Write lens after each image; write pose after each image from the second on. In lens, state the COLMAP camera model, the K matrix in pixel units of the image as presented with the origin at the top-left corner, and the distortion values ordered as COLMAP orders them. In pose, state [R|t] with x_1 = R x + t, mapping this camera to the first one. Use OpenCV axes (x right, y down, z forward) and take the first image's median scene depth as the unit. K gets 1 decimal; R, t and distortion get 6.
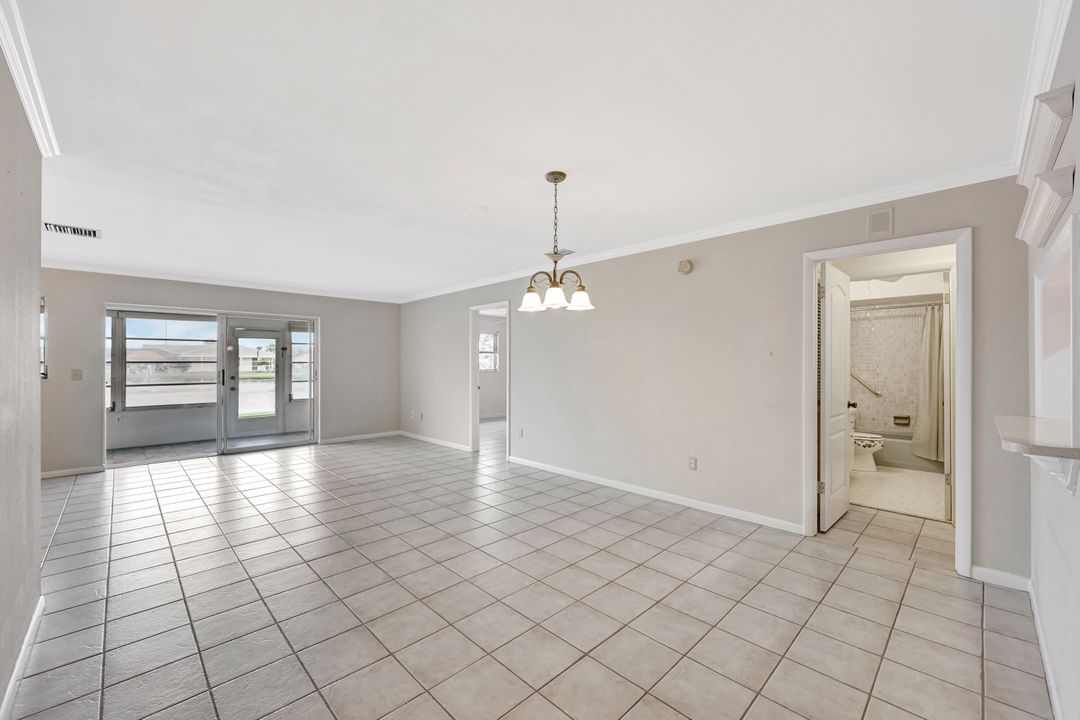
lens RADIAL K [[436.1, 0, 538.5], [0, 436.1, 362.8], [0, 0, 1]] dist [0.001489, 0.000287]
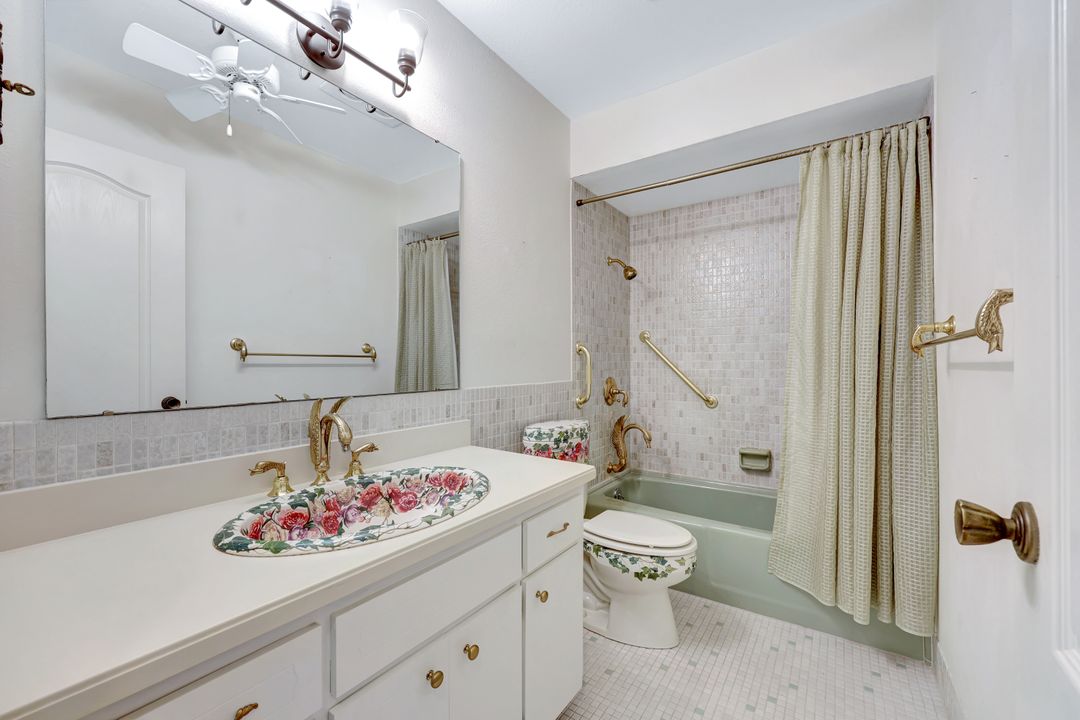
lens RADIAL K [[436.1, 0, 540.2], [0, 436.1, 360.0], [0, 0, 1]] dist [0.001489, 0.000287]
pose [[0.981697, 0.000642, 0.190449, 0.540969], [-0.001171, 0.999996, 0.002663, 0.029773], [-0.190446, -0.002837, 0.981694, 0.617346]]
